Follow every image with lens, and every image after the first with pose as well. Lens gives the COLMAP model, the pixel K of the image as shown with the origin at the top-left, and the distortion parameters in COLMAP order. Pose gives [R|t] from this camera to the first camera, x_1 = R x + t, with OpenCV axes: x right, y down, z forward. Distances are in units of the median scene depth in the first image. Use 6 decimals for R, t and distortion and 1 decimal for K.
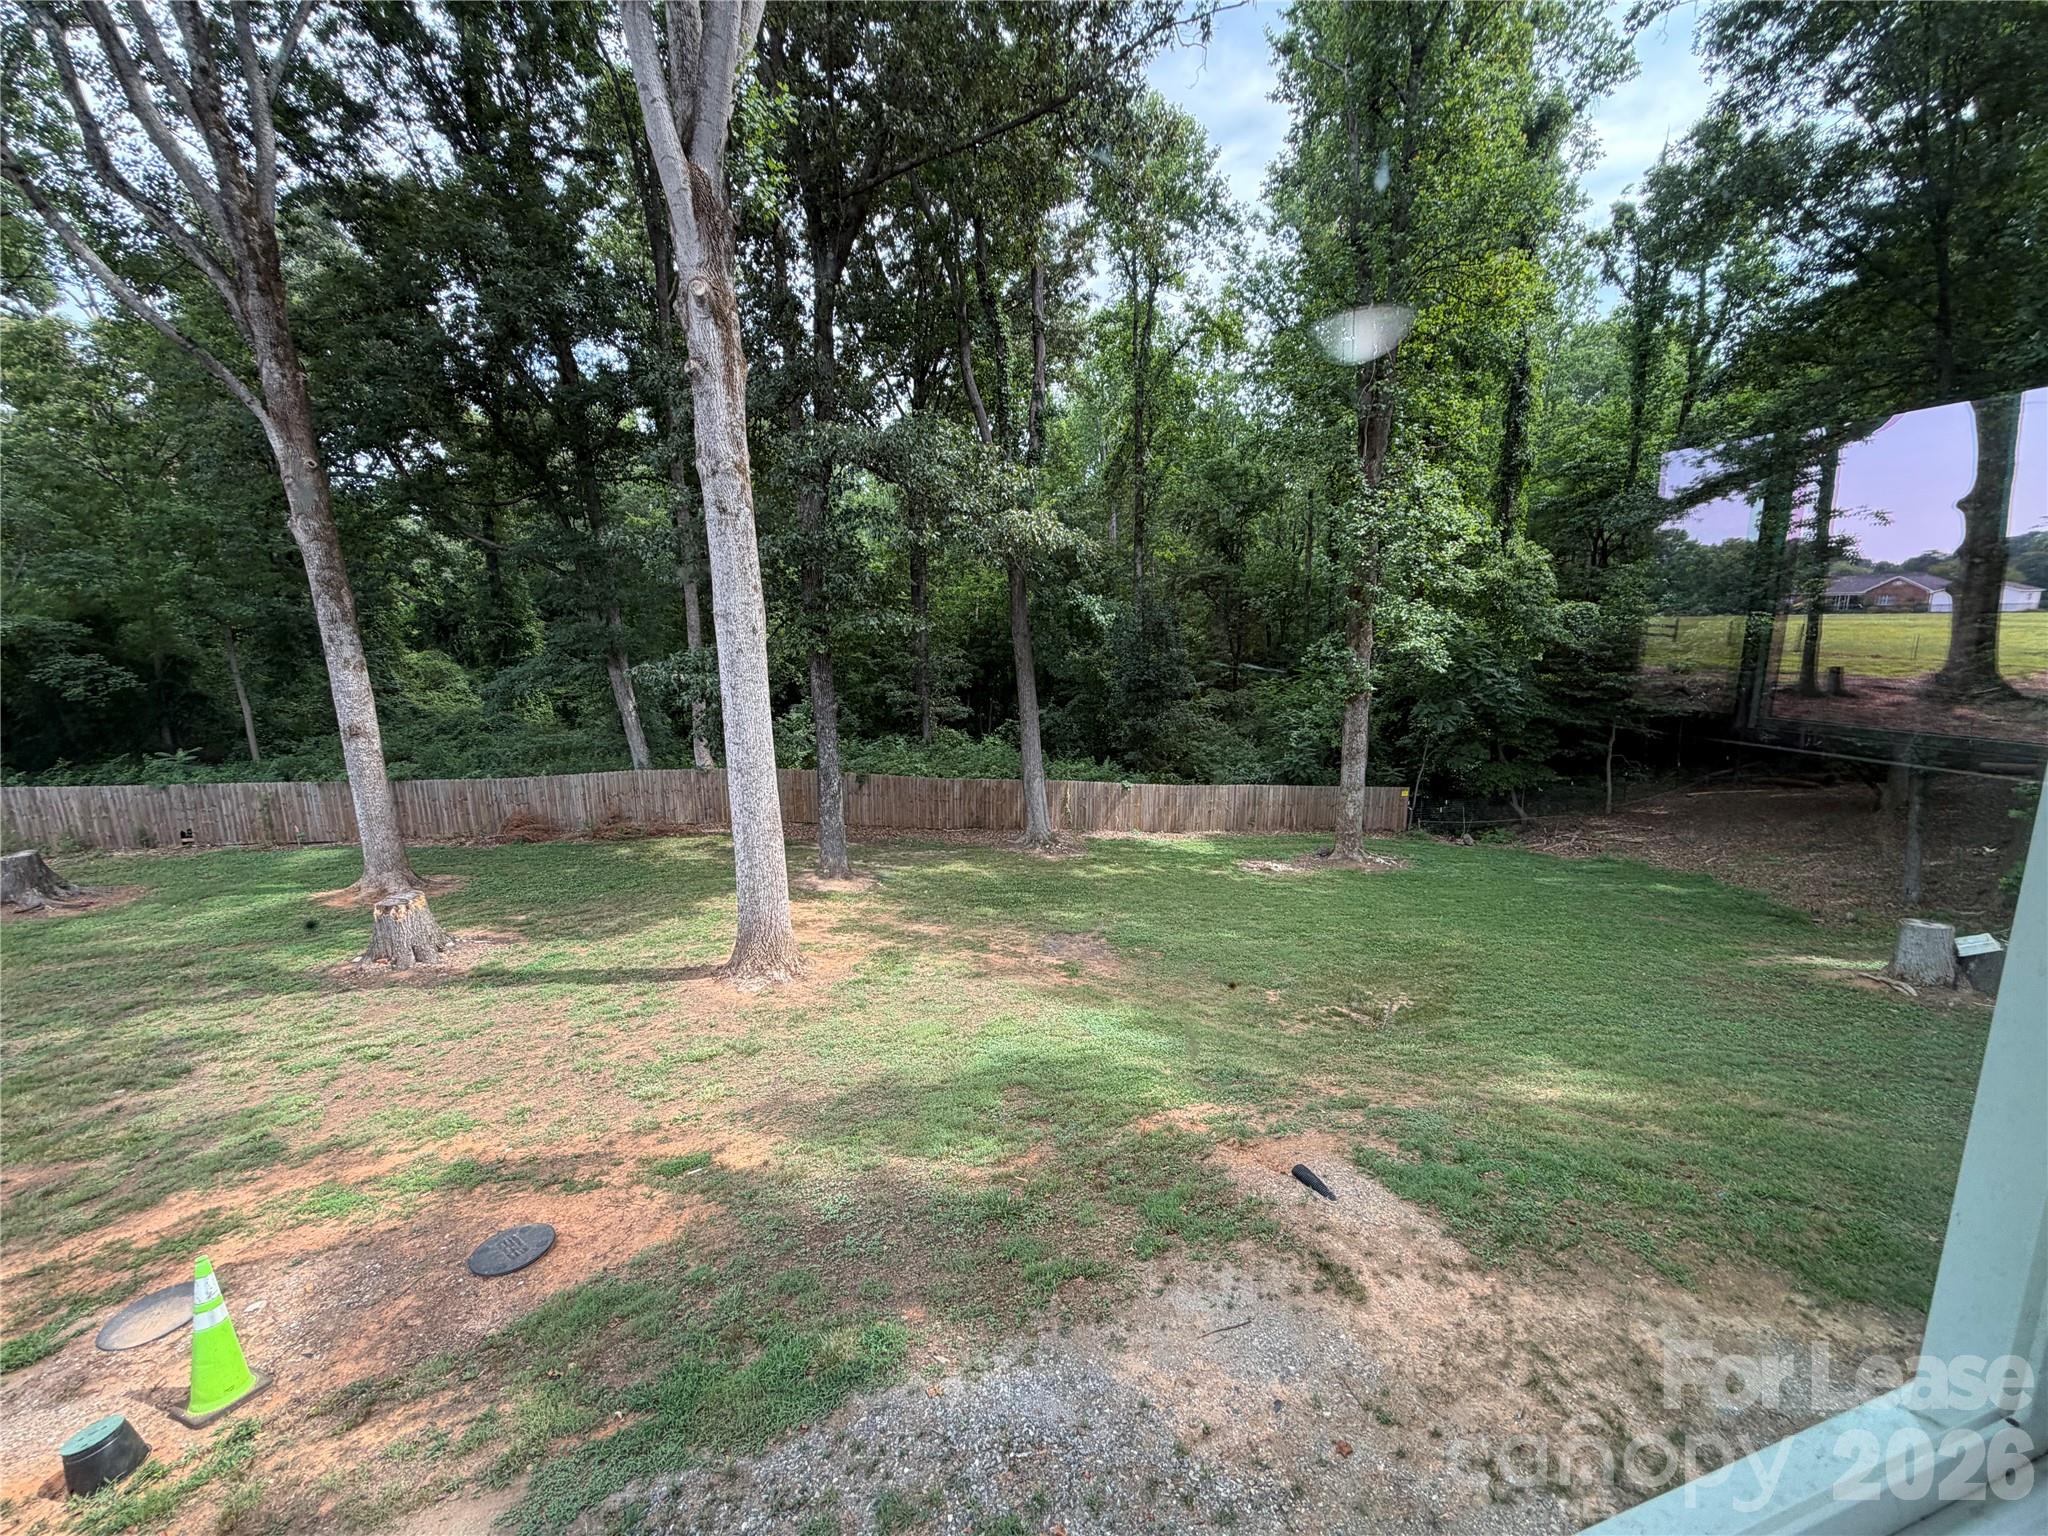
lens RADIAL K [[817.3, 0, 1020.5], [0, 817.3, 769.1], [0, 0, 1]] dist [0.000440, 0.000319]
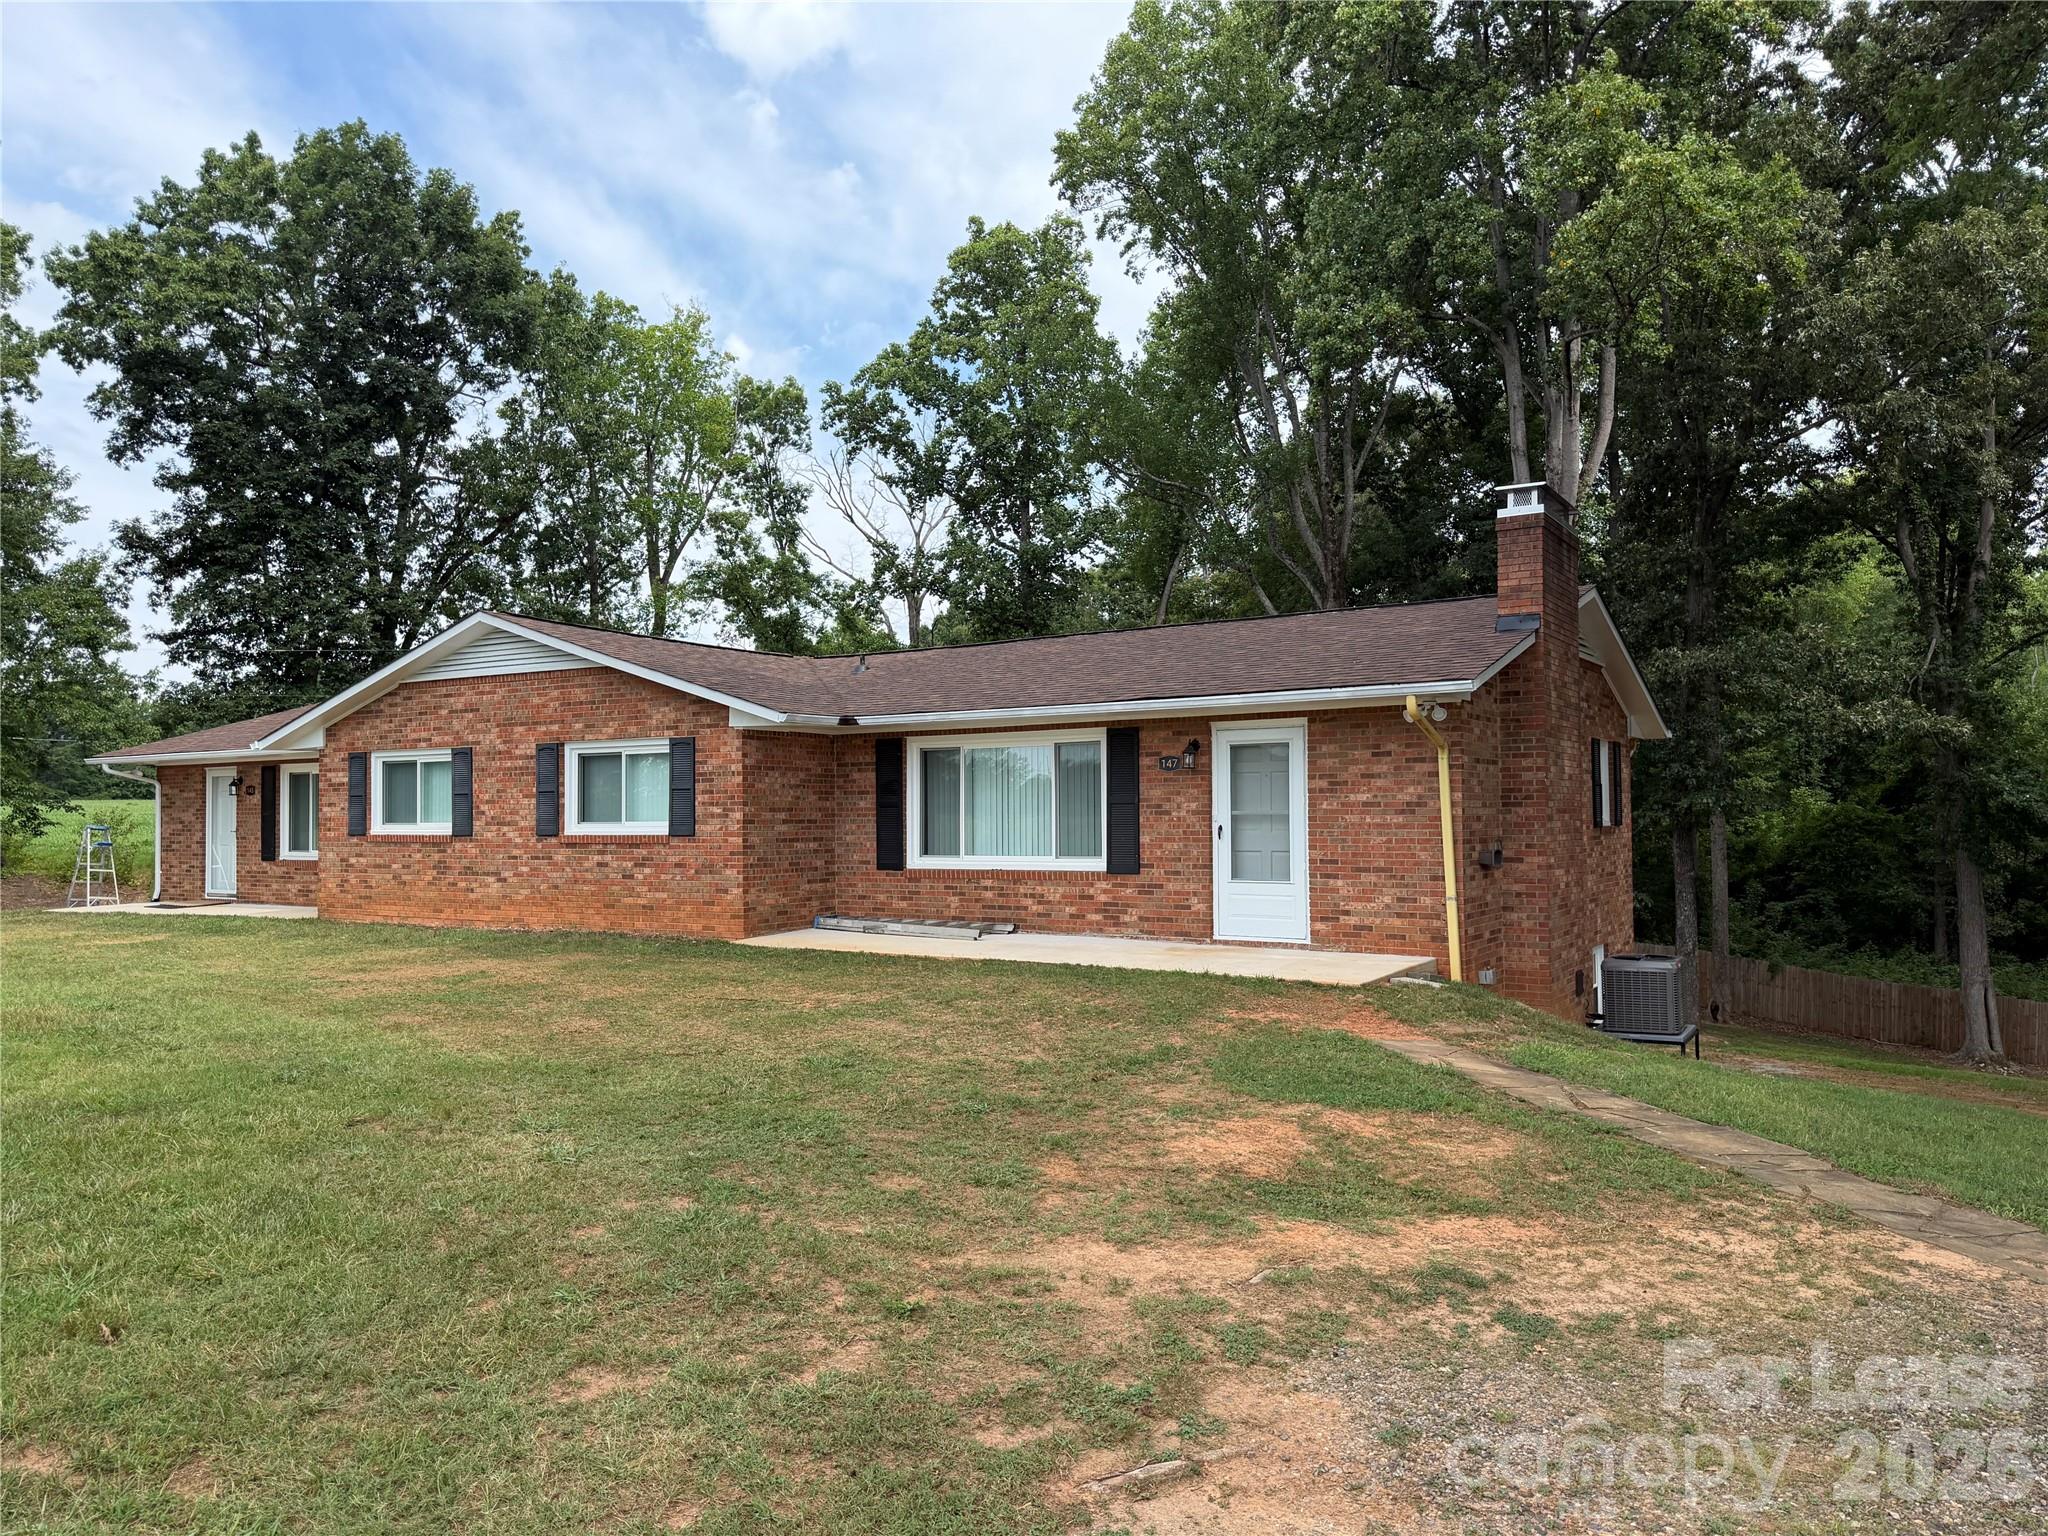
lens RADIAL K [[1421.3, 0, 1032.1], [0, 1421.3, 783.7], [0, 0, 1]] dist [0.112028, -0.158972]
pose [[0.645028, 0.009438, -0.764100, 0.557914], [-0.151053, 0.981768, -0.115387, 0.133997], [0.749080, 0.189848, 0.634694, -0.775862]]
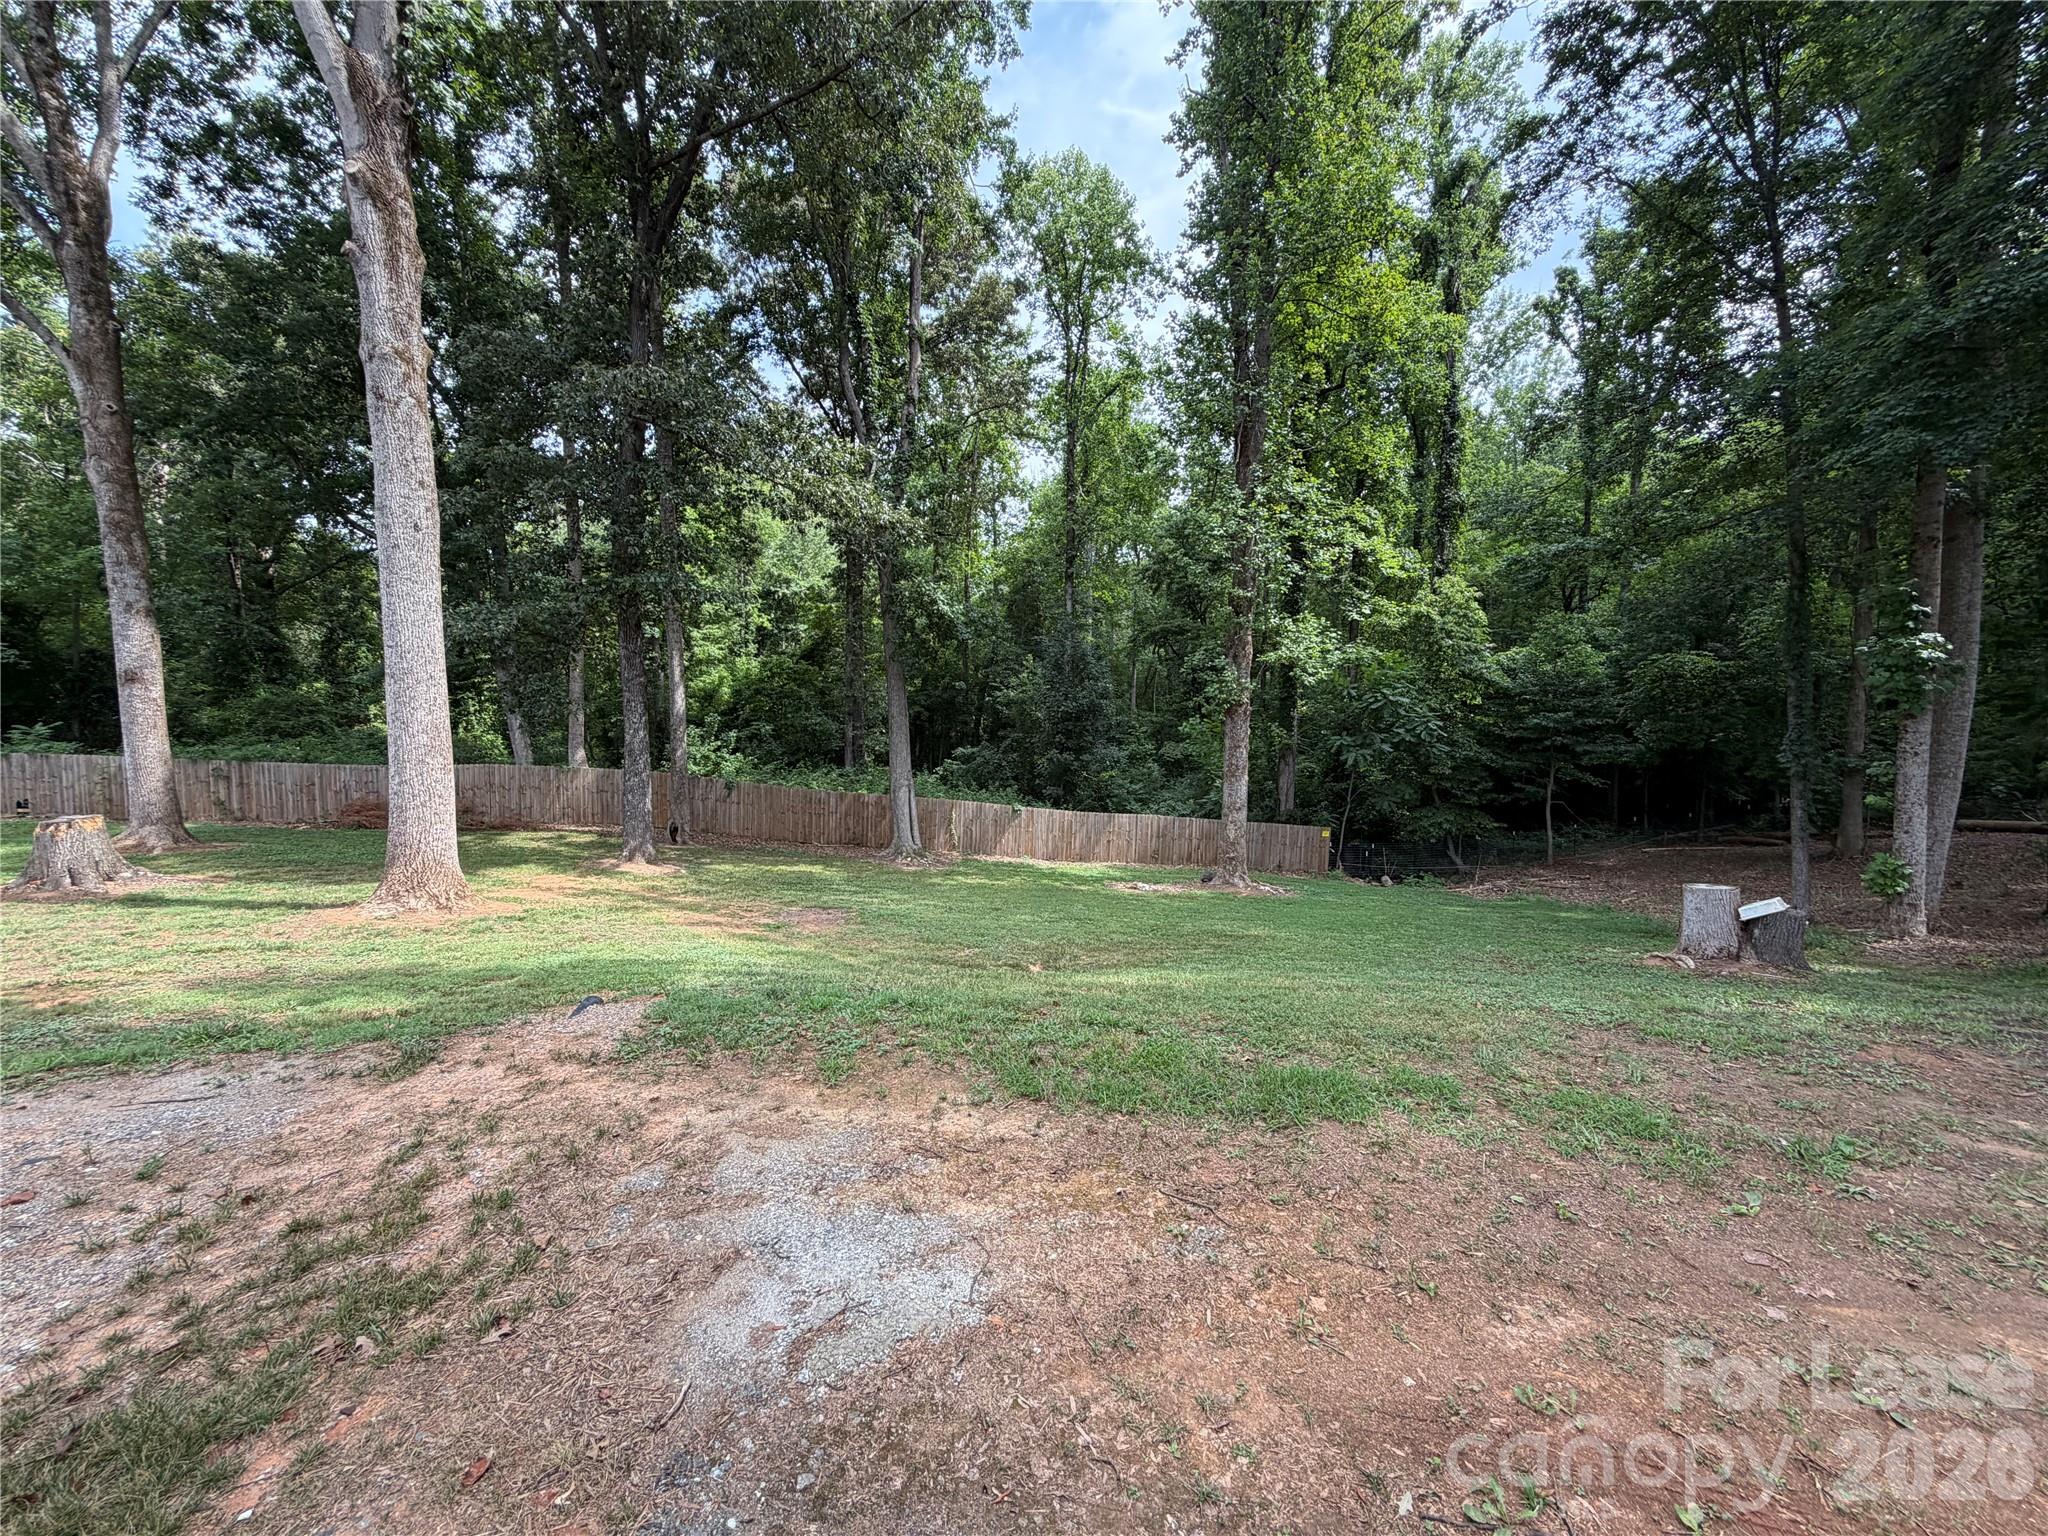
lens RADIAL K [[817.3, 0, 1020.5], [0, 817.3, 769.1], [0, 0, 1]] dist [0.000440, 0.000319]
pose [[0.998507, 0.033162, -0.043409, 0.204025], [-0.037596, 0.993690, -0.105672, 0.088073], [0.039630, 0.107146, 0.993453, 0.056462]]
